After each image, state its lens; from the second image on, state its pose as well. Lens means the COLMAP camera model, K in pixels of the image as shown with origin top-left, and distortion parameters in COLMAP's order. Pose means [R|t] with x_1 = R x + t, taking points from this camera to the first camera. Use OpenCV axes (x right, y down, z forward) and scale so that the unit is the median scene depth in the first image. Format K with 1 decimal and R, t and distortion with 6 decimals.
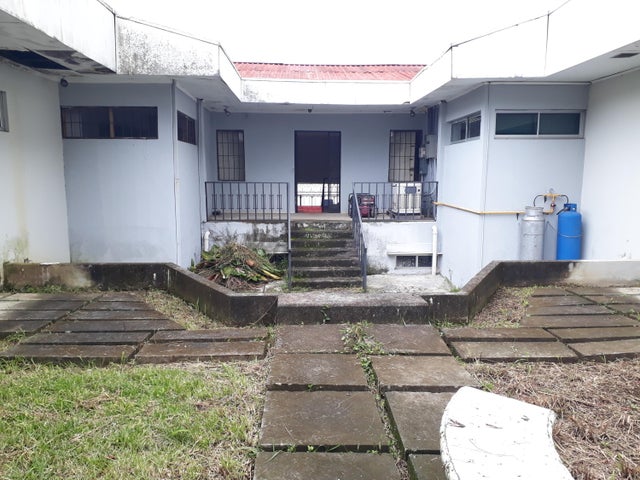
lens RADIAL K [[511.0, 0, 322.0], [0, 511.0, 253.1], [0, 0, 1]] dist [0.056367, -0.101012]
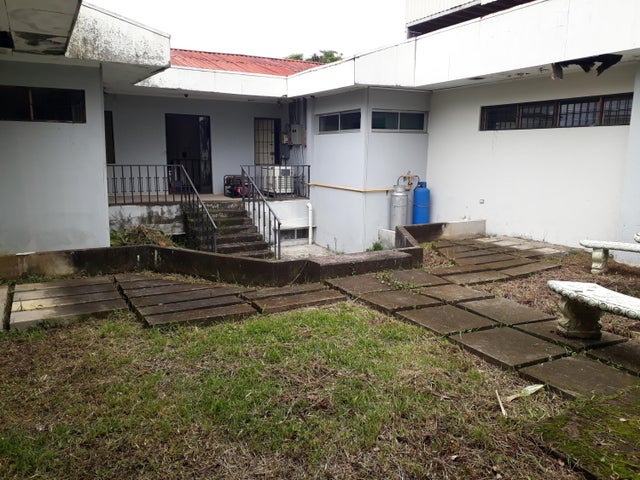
lens RADIAL K [[511.0, 0, 321.5], [0, 511.0, 260.8], [0, 0, 1]] dist [0.056367, -0.101012]
pose [[0.893362, -0.084964, 0.441232, -0.359280], [0.060954, 0.995798, 0.068340, 0.001389], [-0.445184, -0.034157, 0.894787, -0.090545]]
